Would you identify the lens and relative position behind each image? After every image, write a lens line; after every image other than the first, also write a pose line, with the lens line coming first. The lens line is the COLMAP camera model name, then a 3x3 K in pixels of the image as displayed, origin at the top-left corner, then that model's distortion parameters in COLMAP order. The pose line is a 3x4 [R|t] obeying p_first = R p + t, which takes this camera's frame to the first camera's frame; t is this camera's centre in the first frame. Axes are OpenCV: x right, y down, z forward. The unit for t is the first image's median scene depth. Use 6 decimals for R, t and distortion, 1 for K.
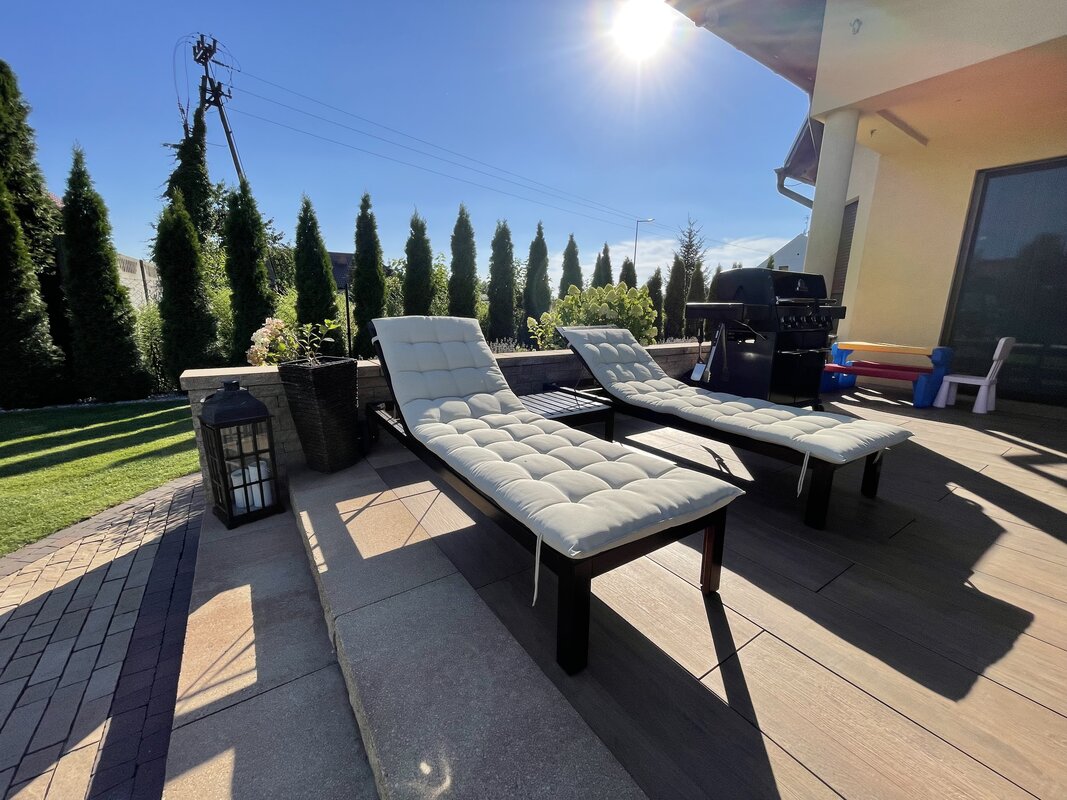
lens RADIAL K [[428.6, 0, 539.8], [0, 428.6, 397.9], [0, 0, 1]] dist [-0.002139, 0.000090]
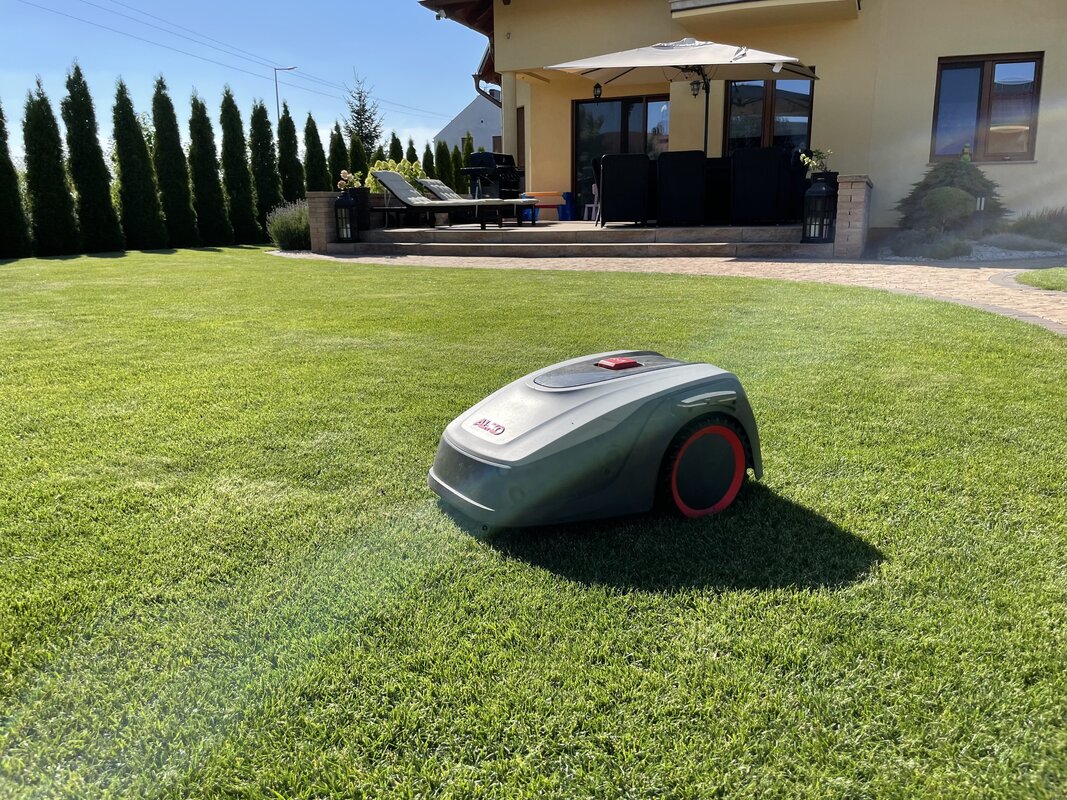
lens RADIAL K [[818.4, 0, 527.2], [0, 818.4, 399.7], [0, 0, 1]] dist [0.076797, -0.116116]
pose [[0.837574, -0.148594, 0.525728, -0.718181], [0.138988, 0.988595, 0.057989, 0.307482], [-0.528349, 0.024499, 0.848674, -1.110036]]
